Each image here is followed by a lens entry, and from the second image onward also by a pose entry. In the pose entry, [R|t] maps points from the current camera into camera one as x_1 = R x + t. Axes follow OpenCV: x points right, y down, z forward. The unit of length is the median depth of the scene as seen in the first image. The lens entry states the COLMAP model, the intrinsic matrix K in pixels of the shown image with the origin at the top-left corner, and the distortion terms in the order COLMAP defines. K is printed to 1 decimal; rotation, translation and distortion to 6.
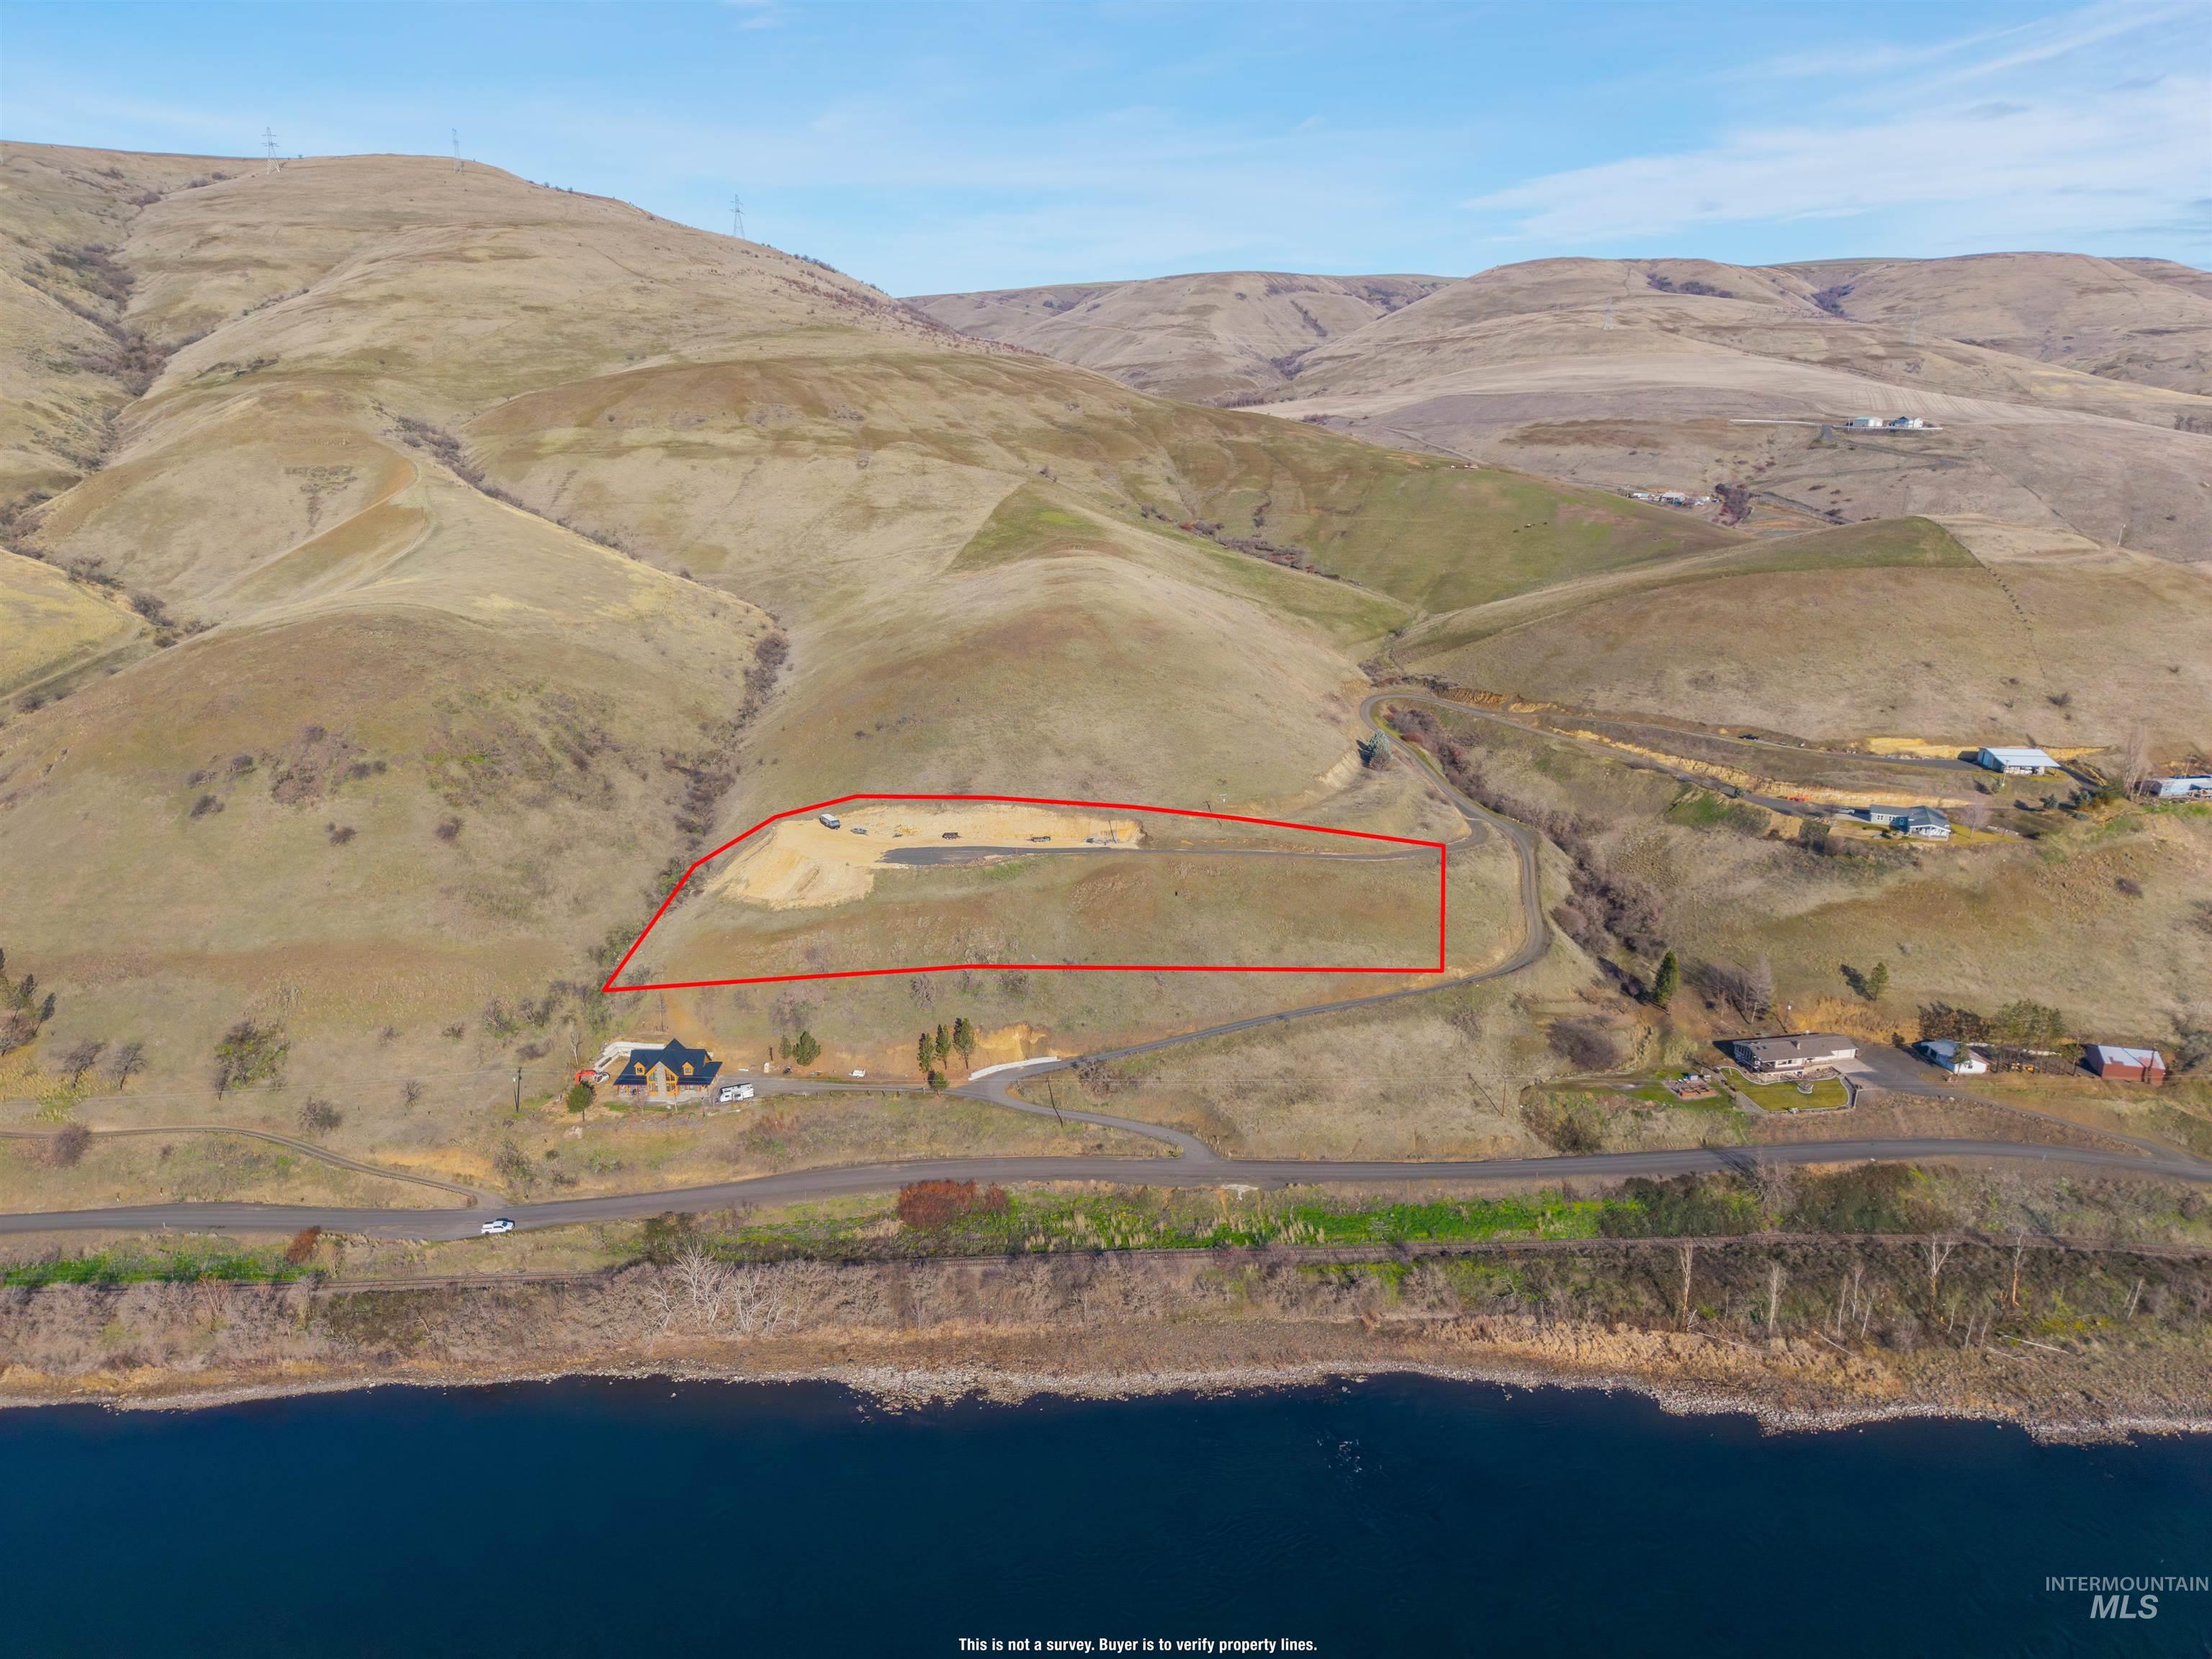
lens RADIAL K [[1499.7, 0, 1133.7], [0, 1499.7, 824.9], [0, 0, 1]] dist [0.070315, -0.084254]
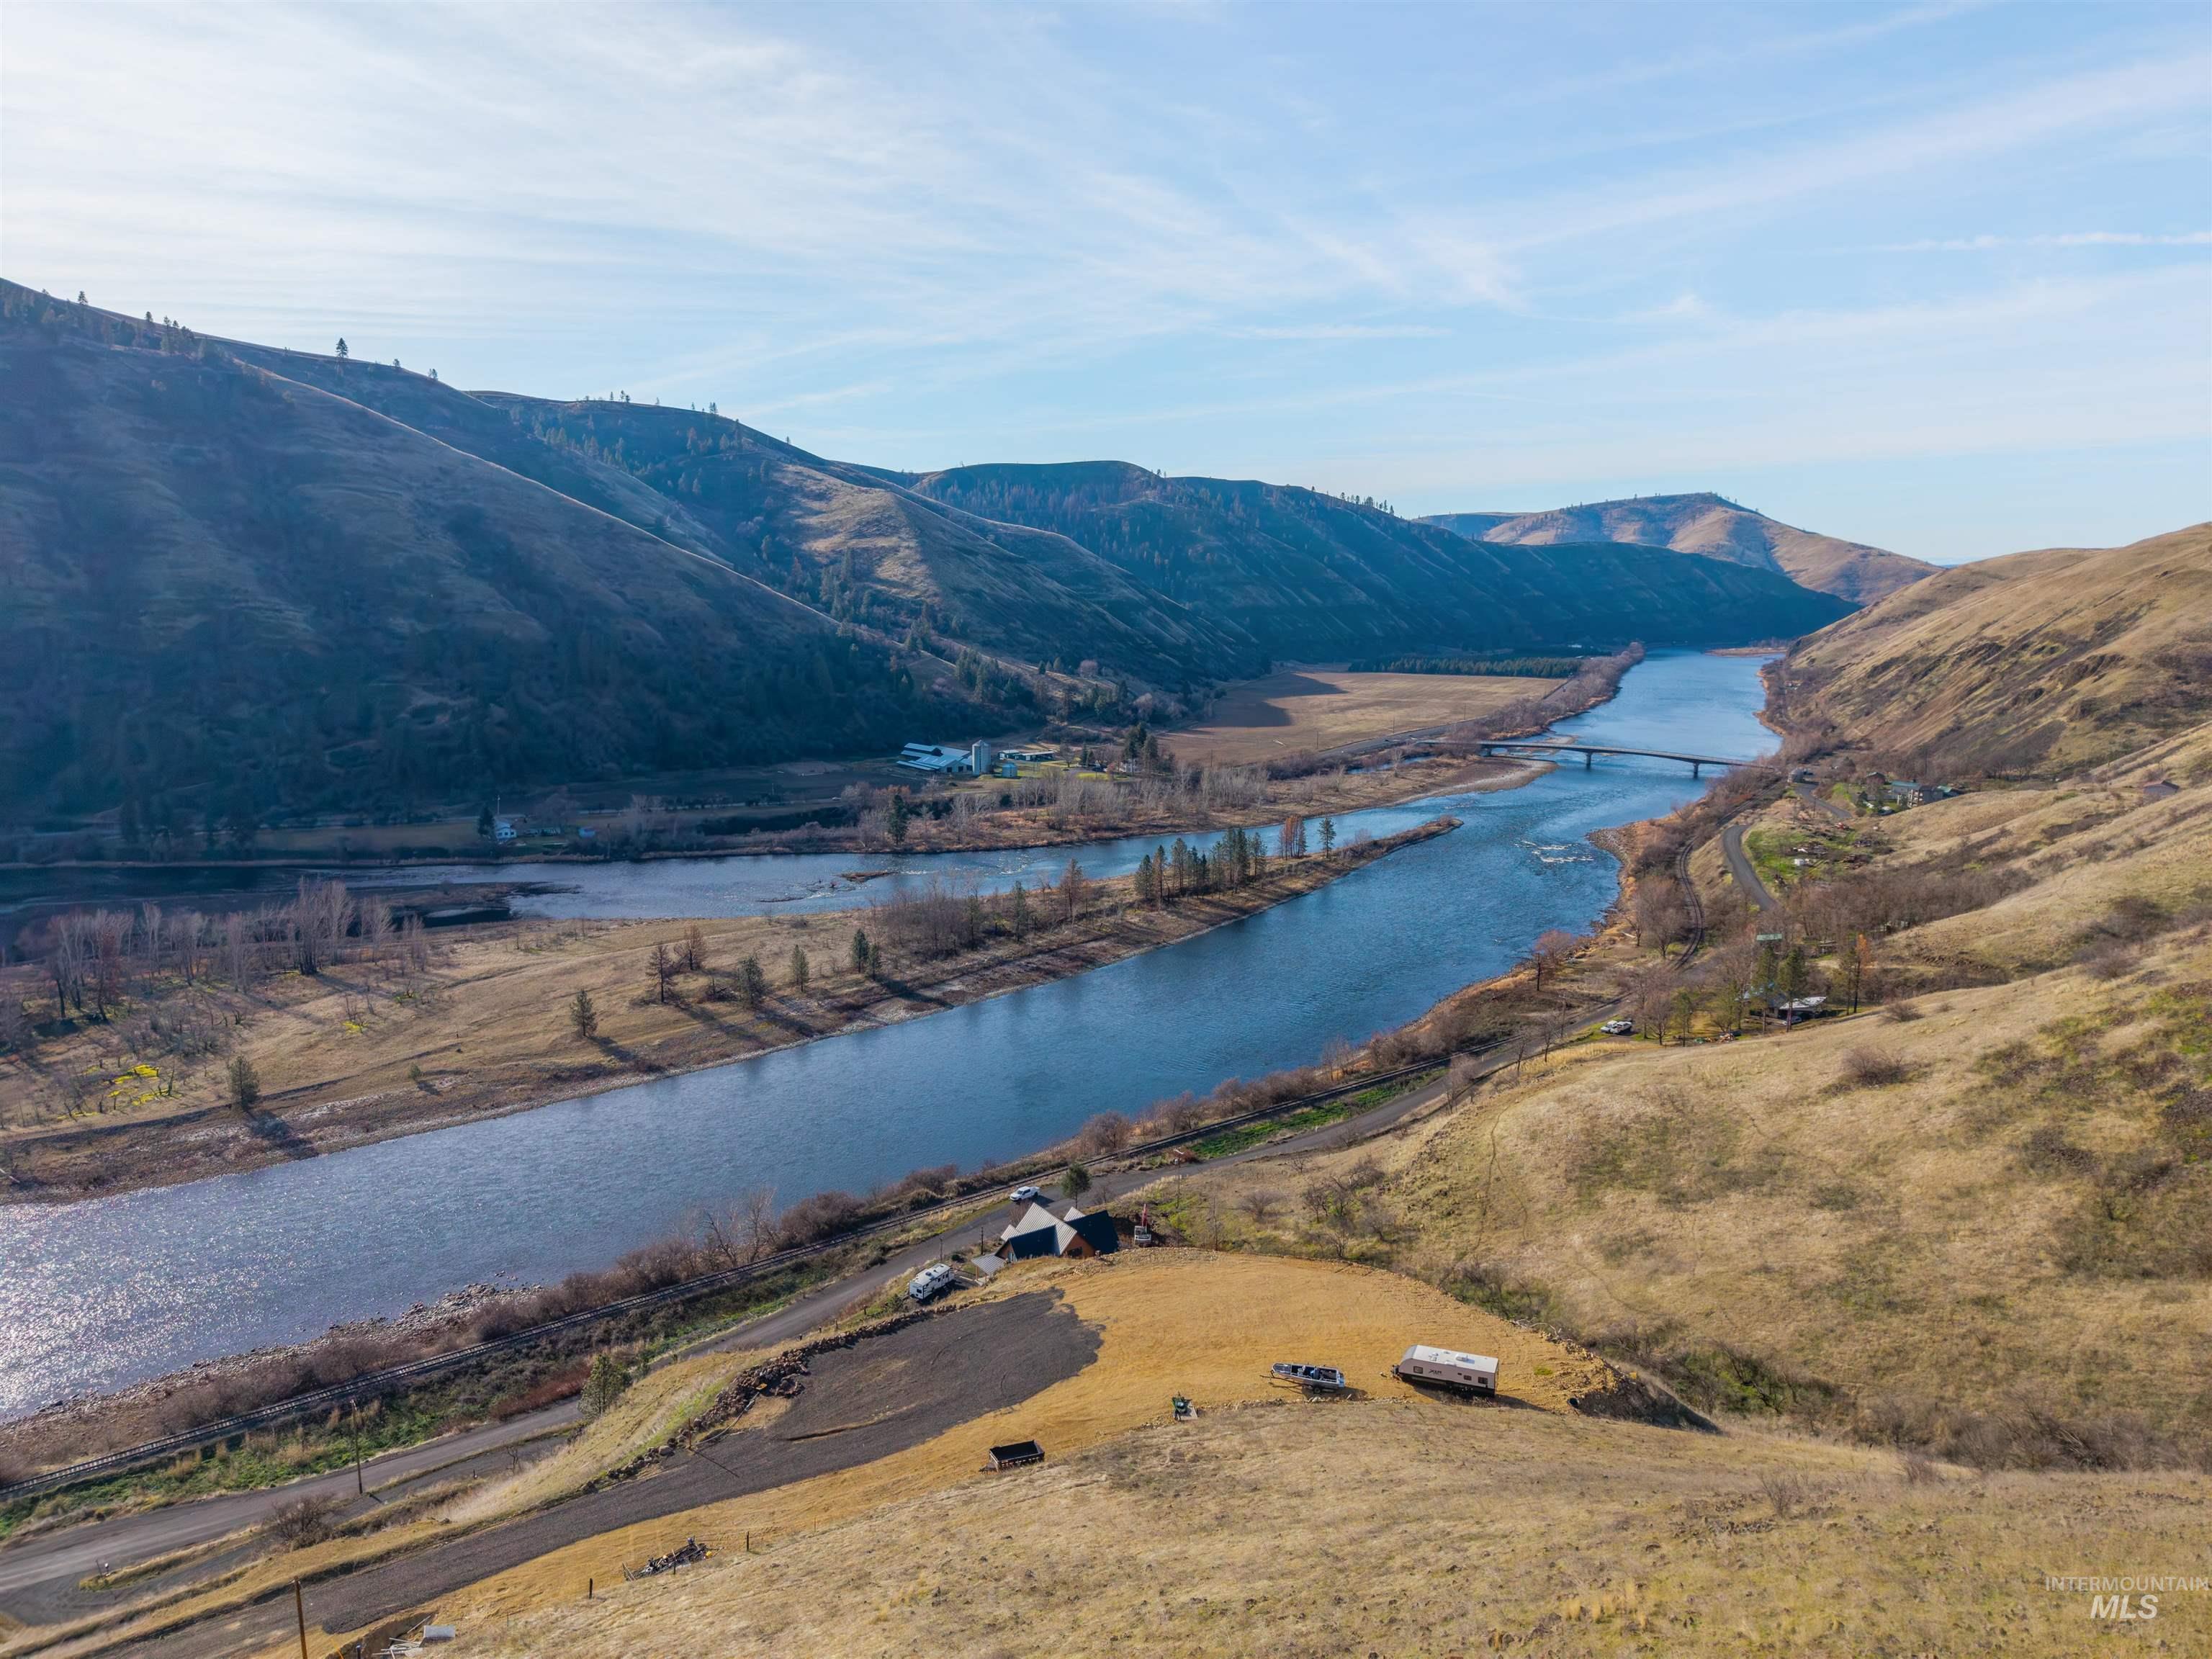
lens RADIAL K [[1473.7, 0, 1100.9], [0, 1473.7, 818.0], [0, 0, 1]] dist [0.057858, -0.071216]
pose [[-0.839176, 0.069659, -0.539380, -0.000276], [-0.165150, 0.912293, 0.374763, -0.166012], [0.518178, 0.403571, -0.754070, 0.972220]]
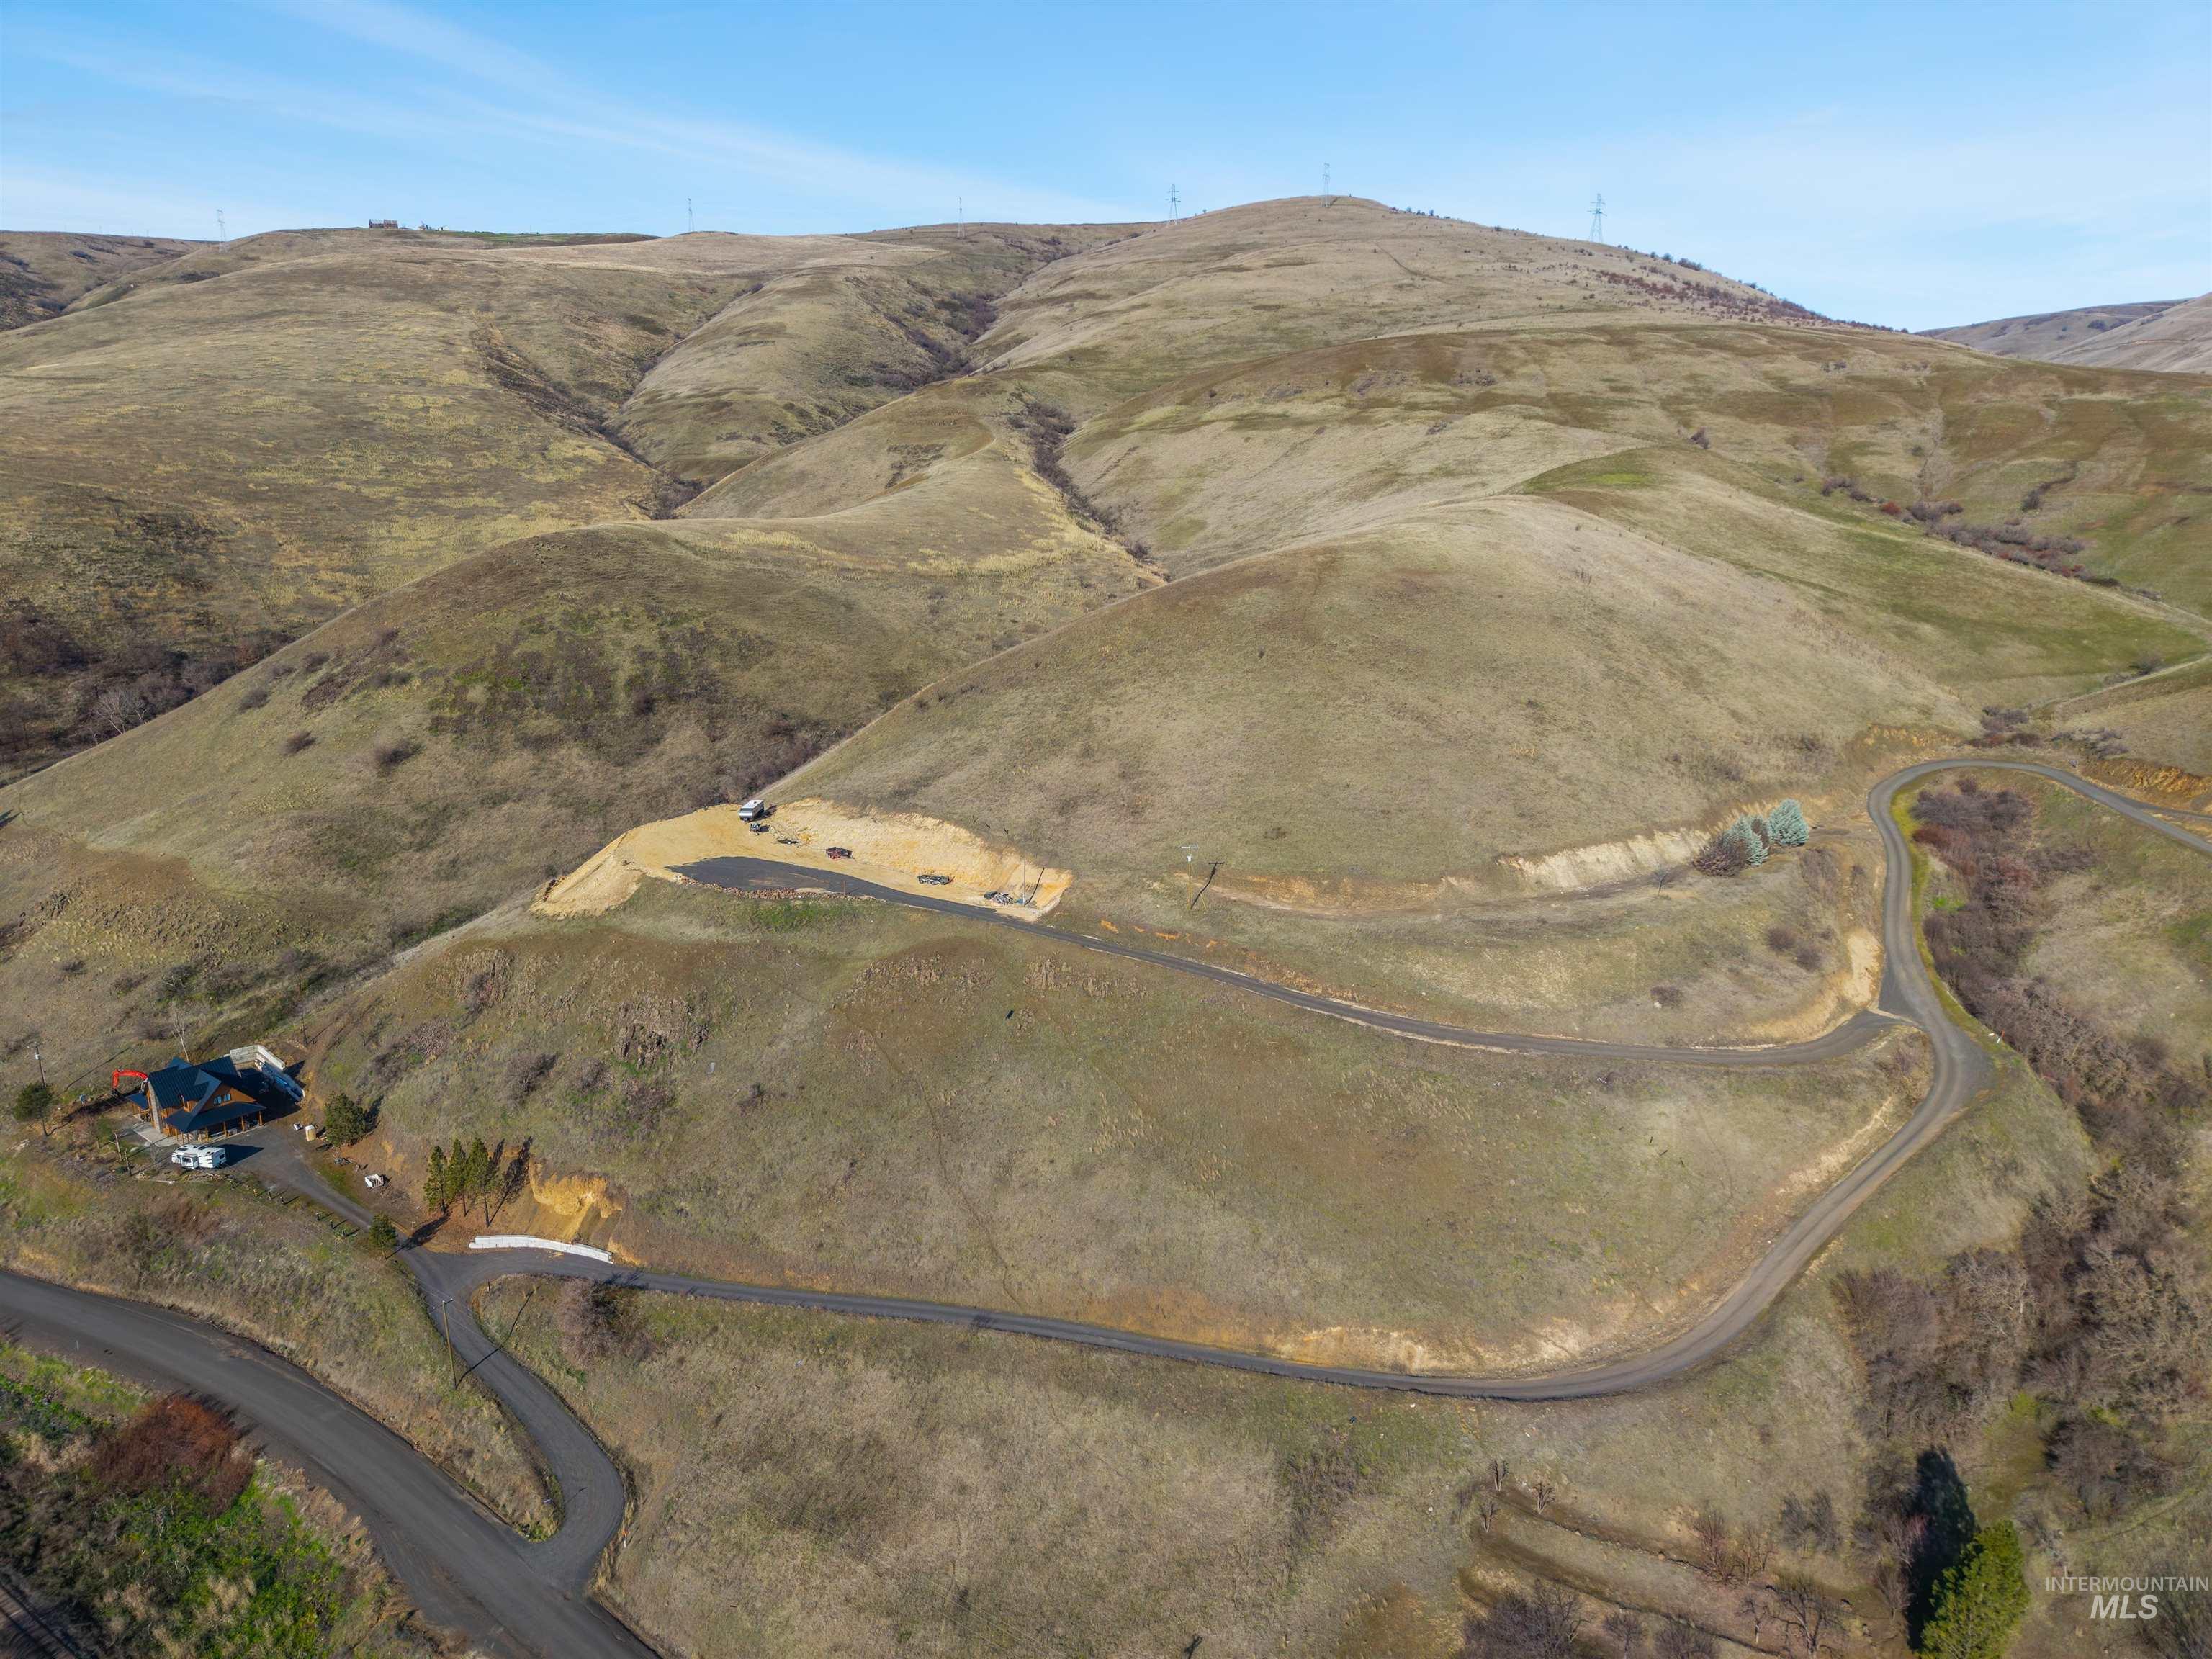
lens RADIAL K [[1494.6, 0, 1115.5], [0, 1494.6, 841.2], [0, 0, 1]] dist [0.025491, -0.023403]
pose [[0.782286, 0.138143, -0.607408, 0.286373], [-0.165898, 0.986086, 0.010604, -0.019592], [0.600422, 0.092472, 0.794319, 0.484123]]
